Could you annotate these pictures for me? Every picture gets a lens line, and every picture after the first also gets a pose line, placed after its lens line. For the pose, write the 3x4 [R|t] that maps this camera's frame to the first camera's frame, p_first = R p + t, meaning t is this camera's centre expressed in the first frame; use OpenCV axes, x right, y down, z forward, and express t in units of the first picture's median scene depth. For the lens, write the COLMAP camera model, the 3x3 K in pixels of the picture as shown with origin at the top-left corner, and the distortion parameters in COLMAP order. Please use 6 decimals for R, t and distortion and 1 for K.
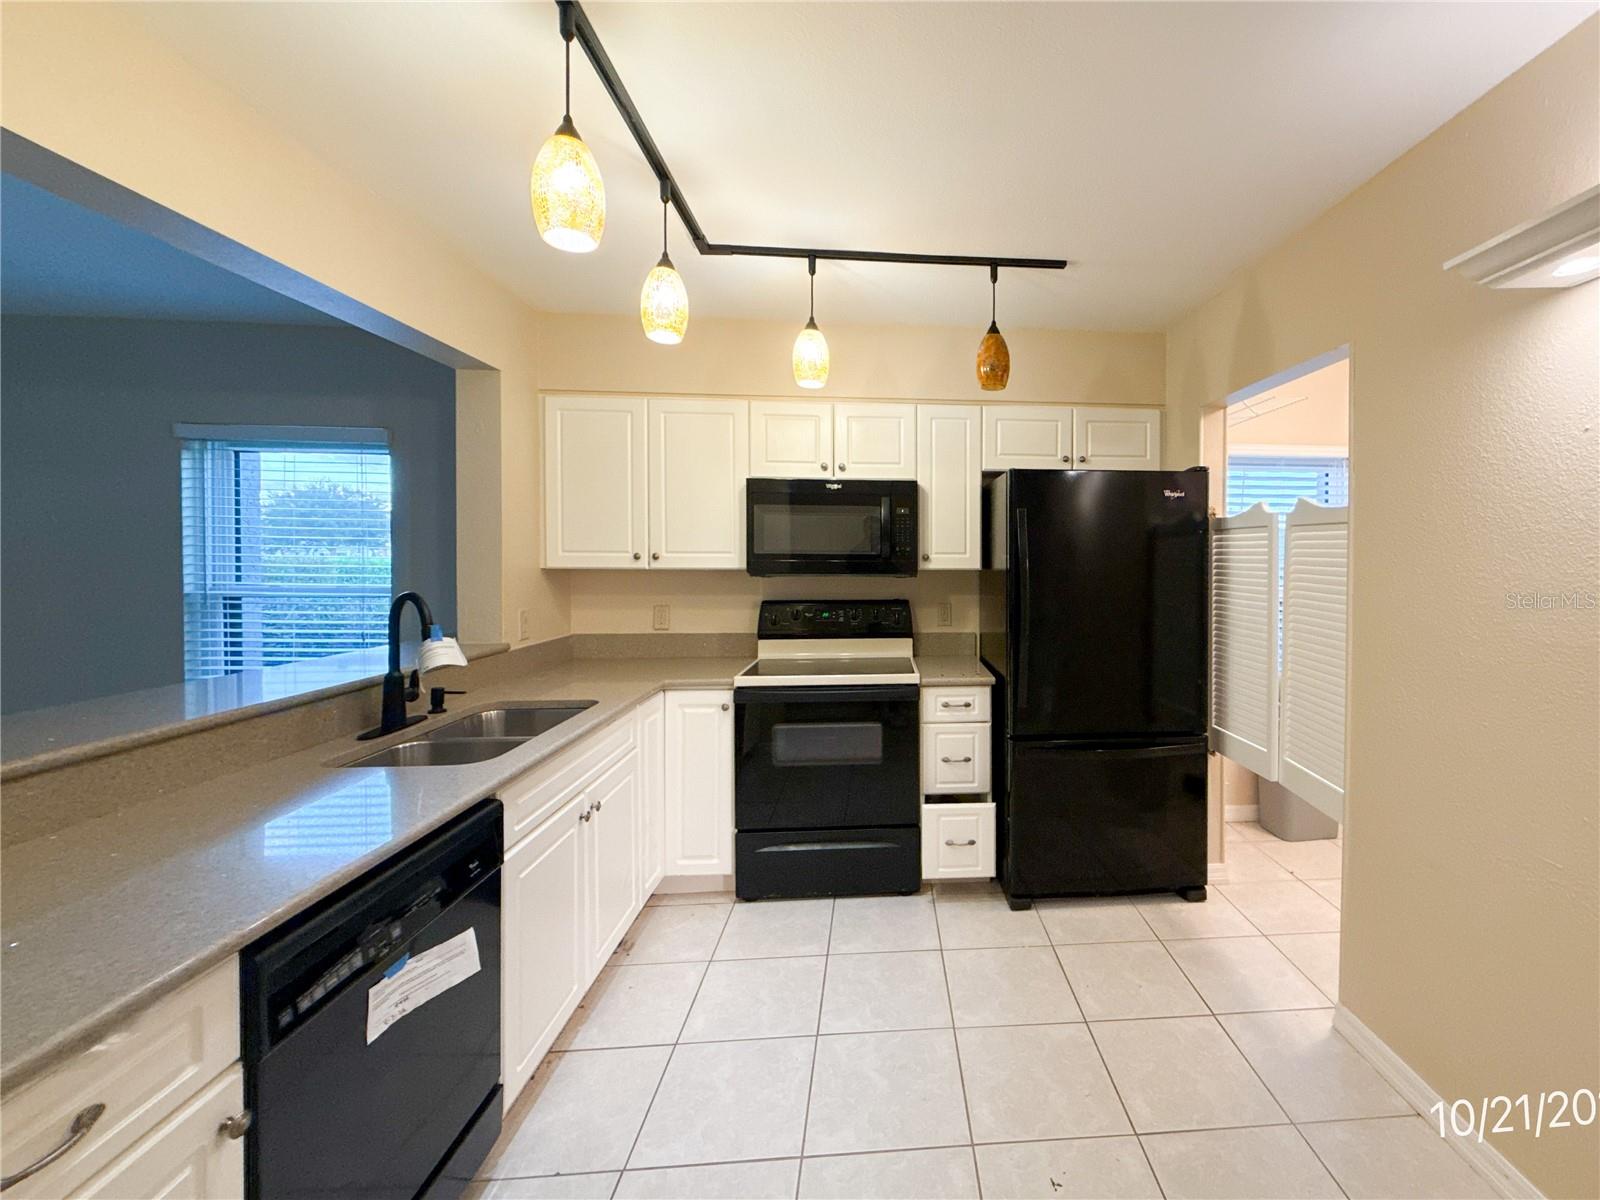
lens RADIAL K [[627.5, 0, 803.6], [0, 627.5, 571.7], [0, 0, 1]] dist [0.001141, 0.000450]
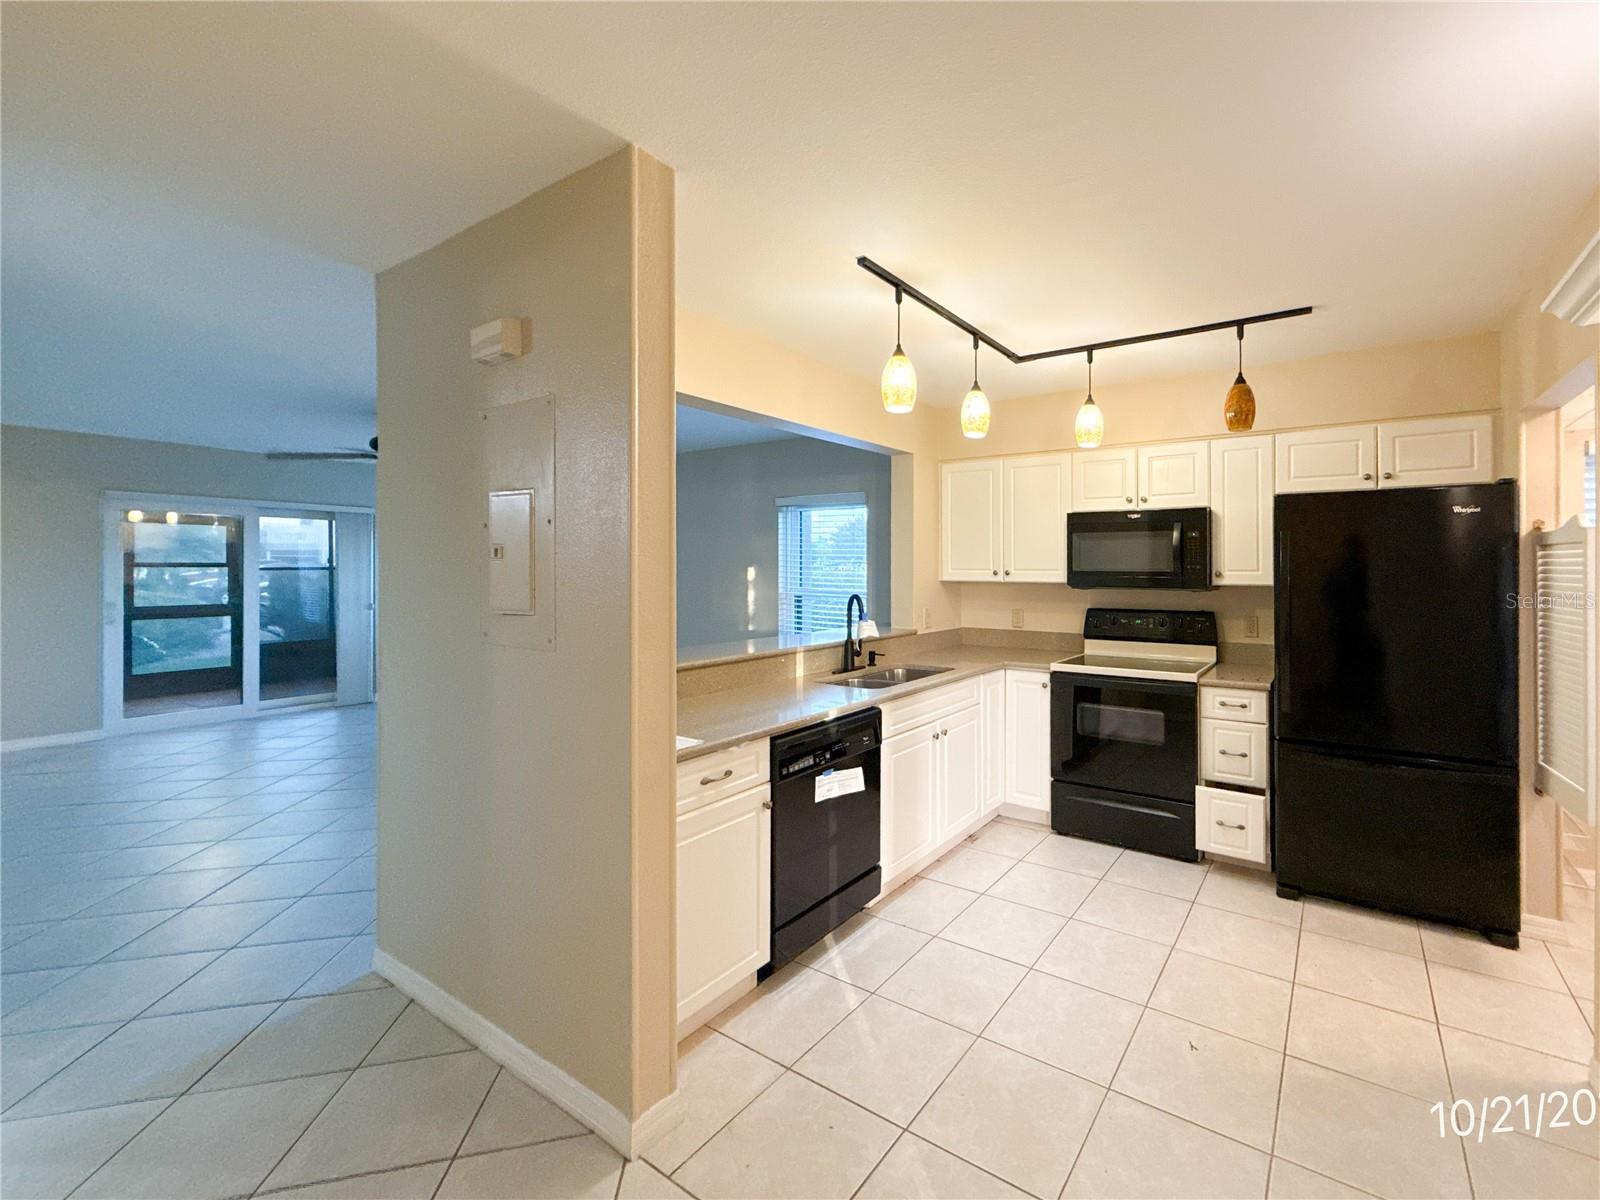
lens RADIAL K [[644.2, 0, 799.3], [0, 644.2, 570.5], [0, 0, 1]] dist [0.011814, 0.000182]
pose [[0.710654, -0.003012, -0.703535, 0.507808], [-0.009922, 0.999848, -0.014304, -0.005637], [0.703472, 0.017146, 0.710517, -0.382556]]
